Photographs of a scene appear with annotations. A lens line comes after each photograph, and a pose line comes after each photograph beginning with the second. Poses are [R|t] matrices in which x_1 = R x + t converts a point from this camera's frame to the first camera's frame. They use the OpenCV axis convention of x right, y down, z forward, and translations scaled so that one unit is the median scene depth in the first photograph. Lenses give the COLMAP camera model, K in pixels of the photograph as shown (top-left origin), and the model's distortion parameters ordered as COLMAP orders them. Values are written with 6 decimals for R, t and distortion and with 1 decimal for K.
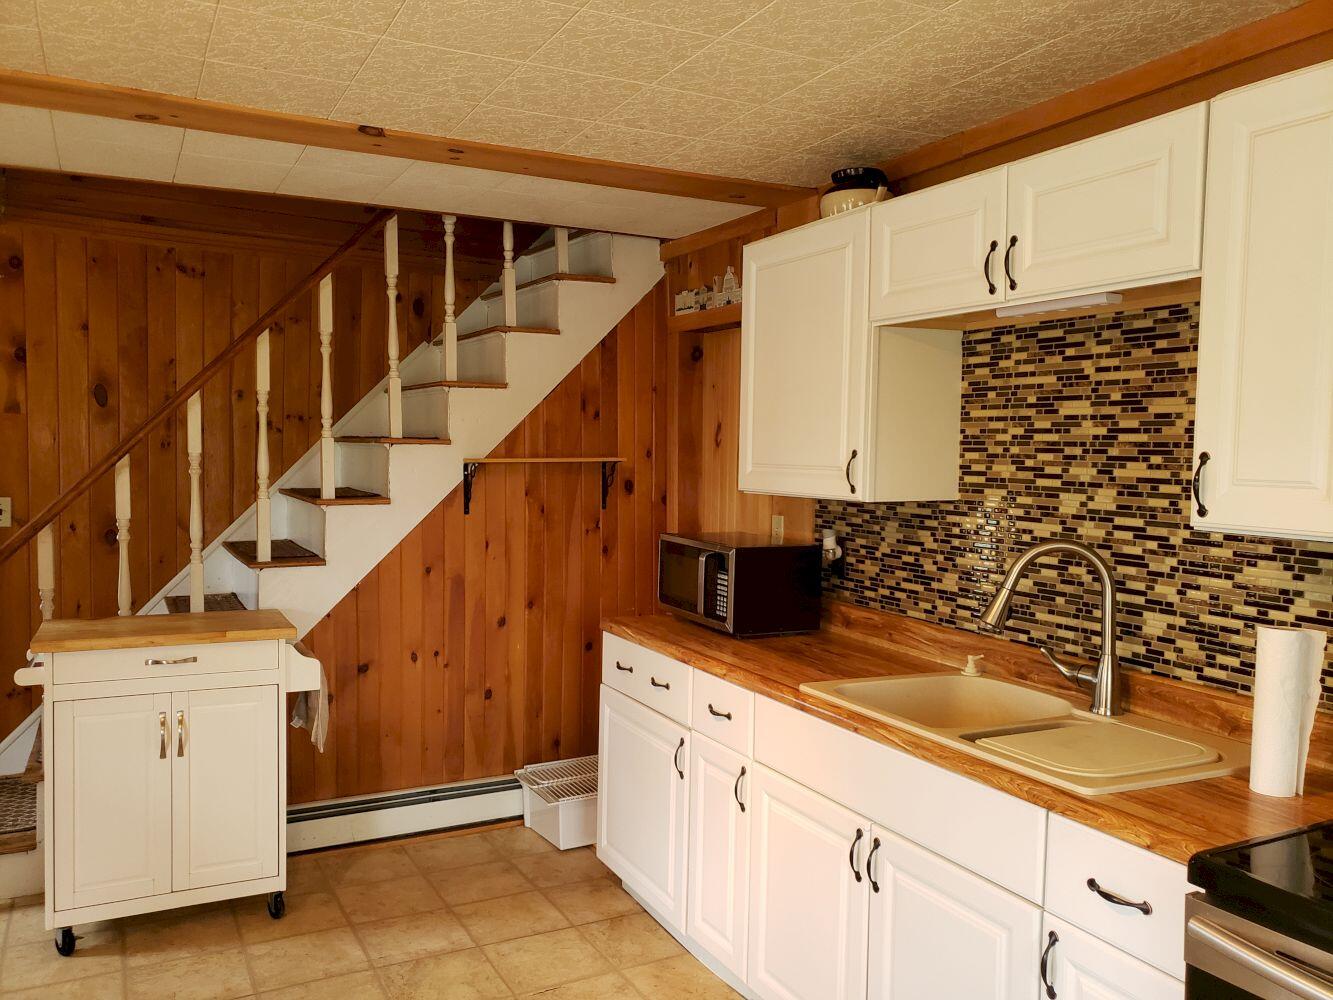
lens RADIAL K [[1132.7, 0, 666.5], [0, 1132.7, 500.0], [0, 0, 1]] dist [0.155881, -0.007837]
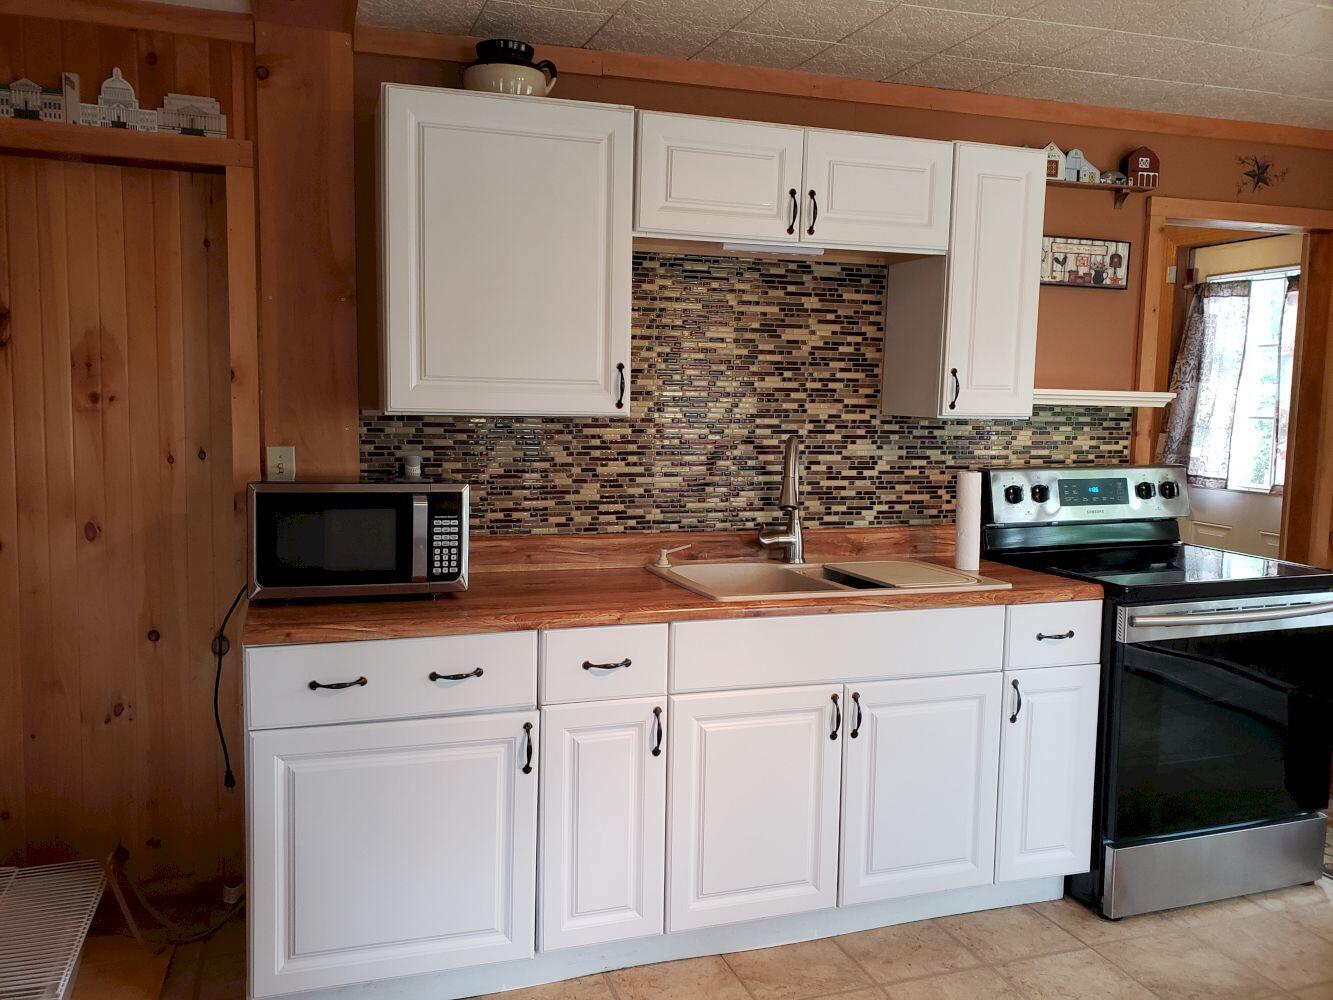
lens RADIAL K [[1132.7, 0, 666.5], [0, 1132.7, 500.0], [0, 0, 1]] dist [0.155881, -0.007837]
pose [[0.140337, -0.119911, 0.982816, -0.918175], [0.032865, 0.992656, 0.116418, -0.047477], [-0.989558, 0.015963, 0.143247, 0.939306]]
